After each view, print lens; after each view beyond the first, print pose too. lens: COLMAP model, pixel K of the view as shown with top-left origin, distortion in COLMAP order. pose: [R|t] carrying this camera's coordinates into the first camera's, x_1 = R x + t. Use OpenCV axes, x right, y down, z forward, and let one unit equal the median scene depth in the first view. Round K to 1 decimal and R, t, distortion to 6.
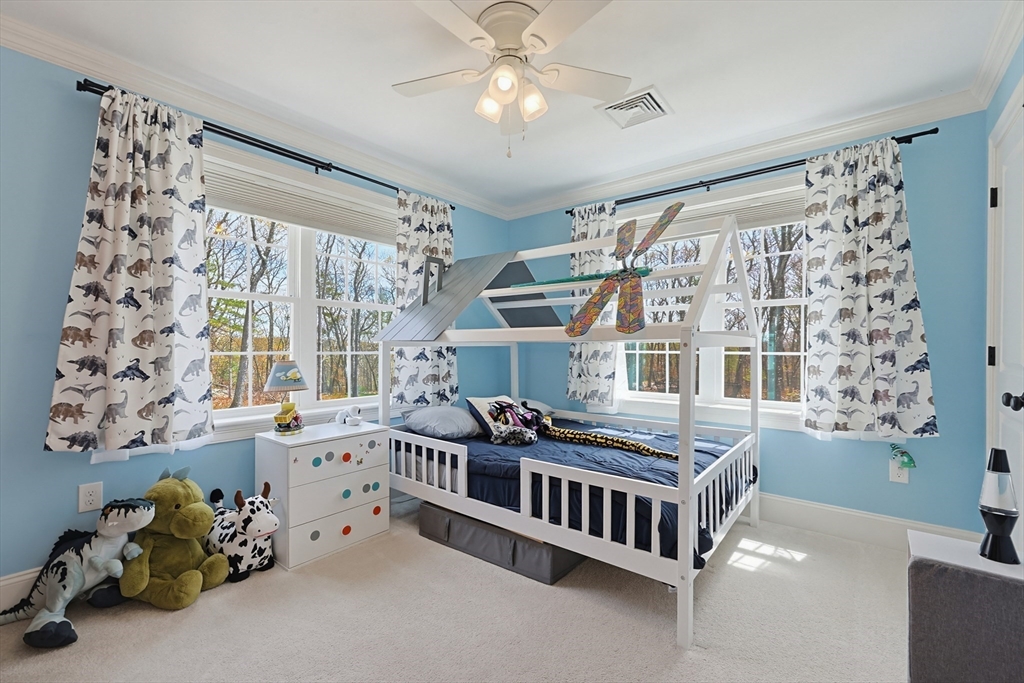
lens RADIAL K [[436.3, 0, 515.8], [0, 436.3, 346.2], [0, 0, 1]] dist [-0.002031, 0.000664]
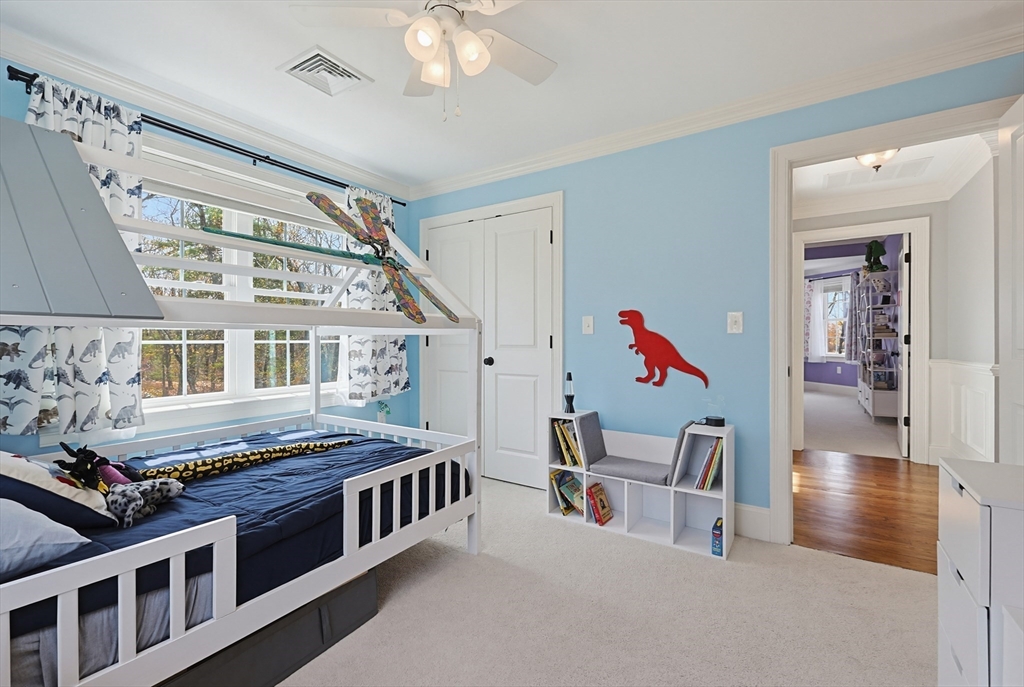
lens RADIAL K [[436.3, 0, 516.9], [0, 436.3, 338.8], [0, 0, 1]] dist [-0.002031, 0.000664]
pose [[-0.099950, 0.000148, 0.994992, -0.641983], [0.001646, 0.999999, 0.000017, 0.011604], [-0.994991, 0.001639, -0.099951, 0.663983]]
